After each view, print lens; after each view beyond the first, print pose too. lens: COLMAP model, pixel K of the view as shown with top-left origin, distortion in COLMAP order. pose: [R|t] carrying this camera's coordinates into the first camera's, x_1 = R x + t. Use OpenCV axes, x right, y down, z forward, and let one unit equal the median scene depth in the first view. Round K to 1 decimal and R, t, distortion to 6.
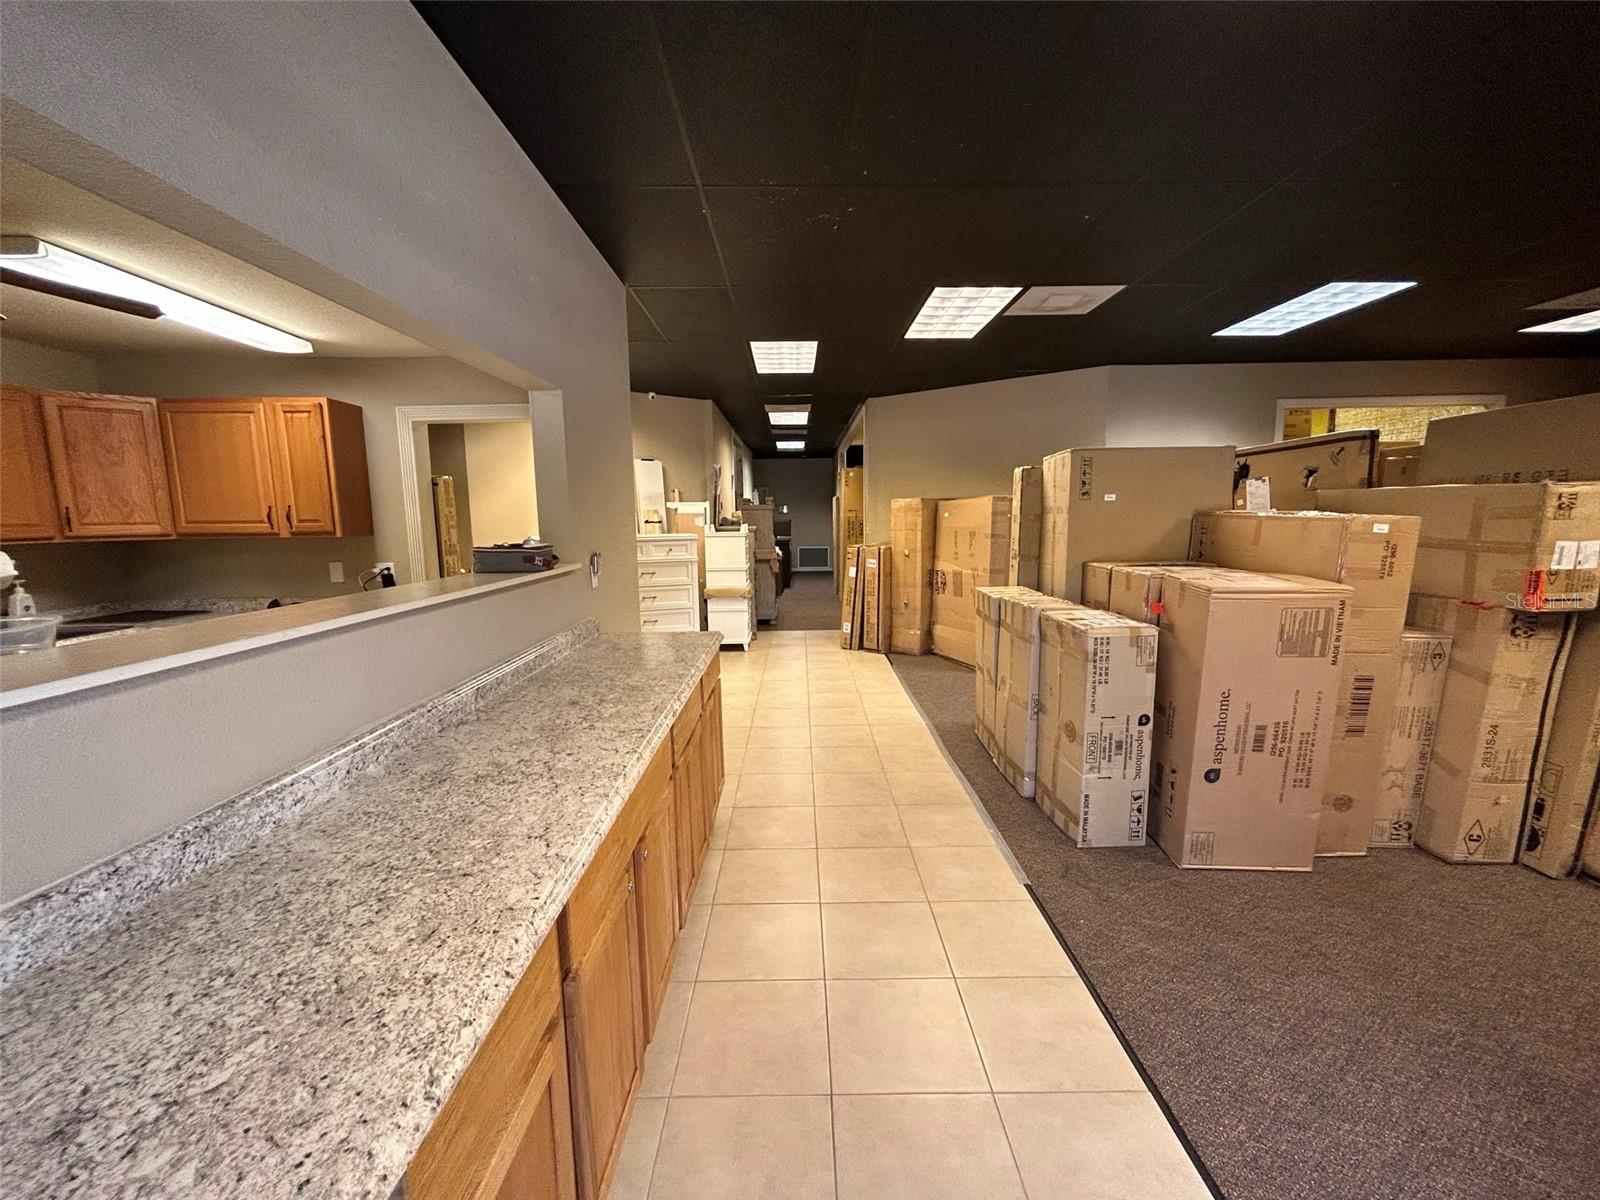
lens RADIAL K [[644.1, 0, 798.8], [0, 644.1, 606.8], [0, 0, 1]] dist [-0.000732, 0.000443]
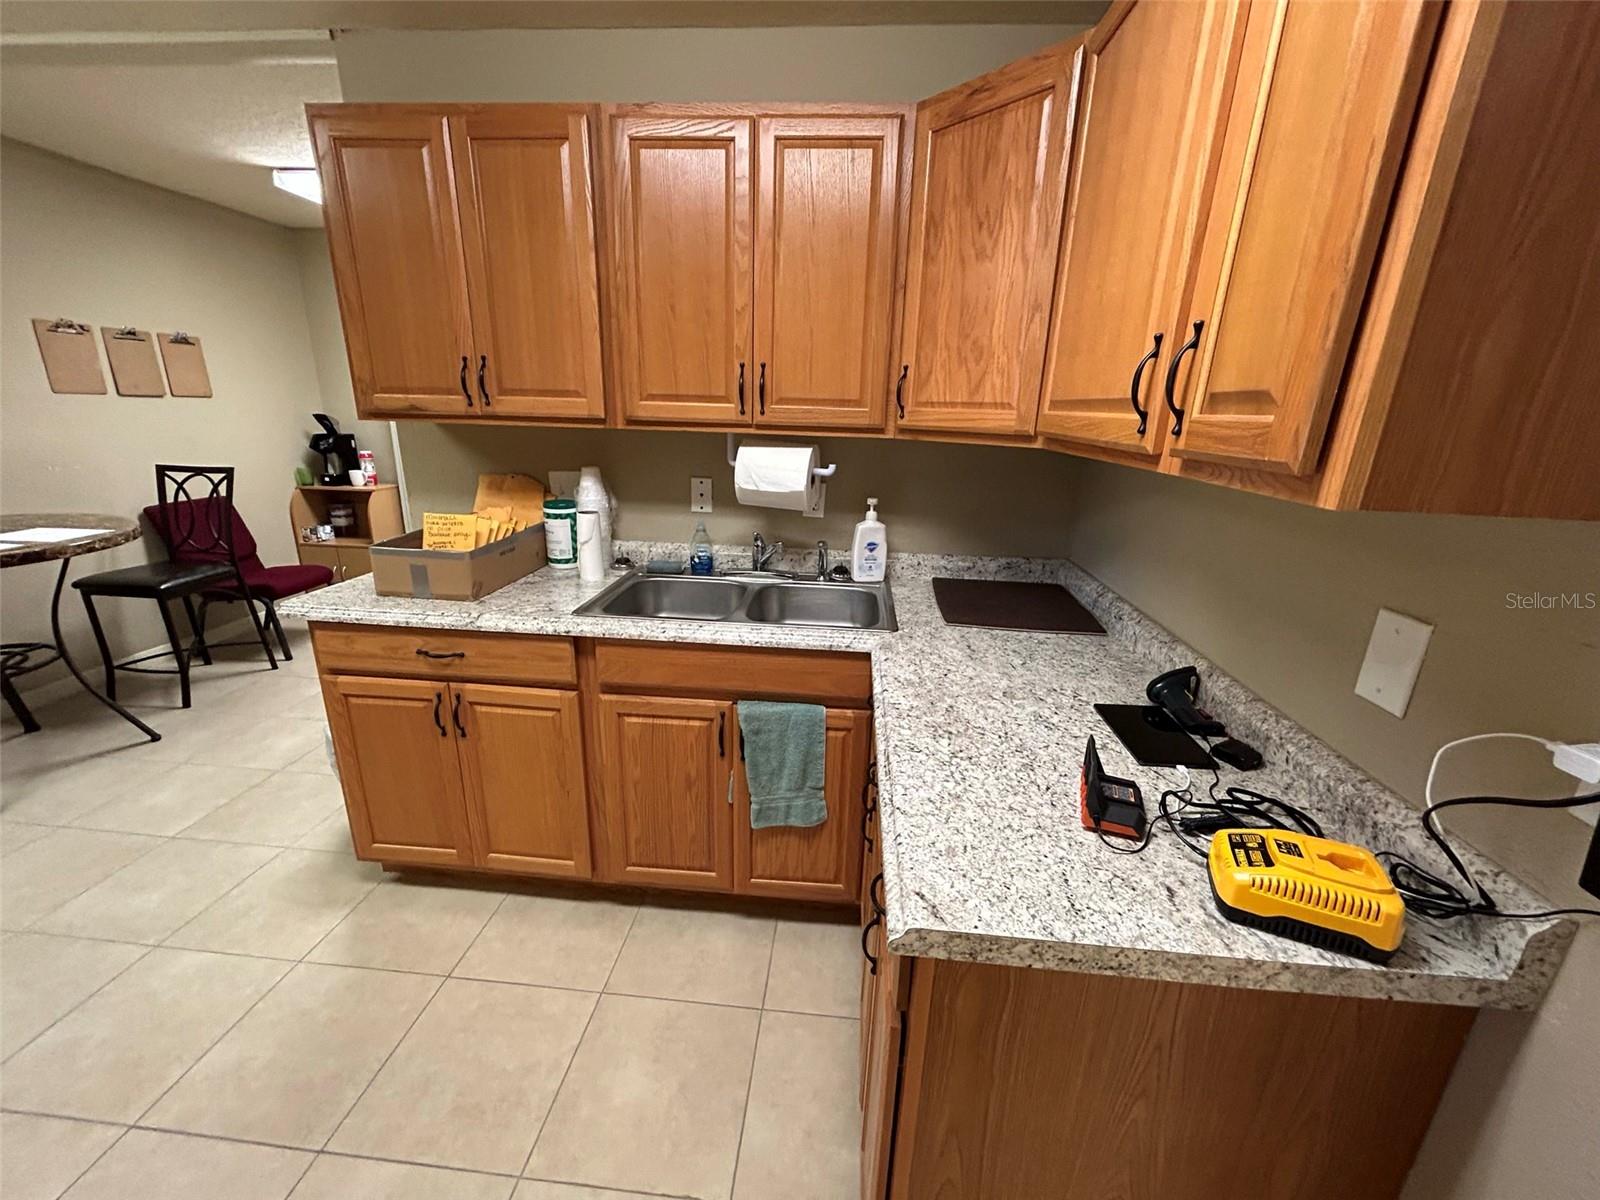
lens RADIAL K [[644.1, 0, 806.8], [0, 644.1, 606.8], [0, 0, 1]] dist [-0.000732, 0.000443]
pose [[-0.081723, 0.304369, -0.949042, -0.575825], [-0.170814, 0.933860, 0.314209, -0.119046], [0.981908, 0.187788, -0.024327, 0.924118]]
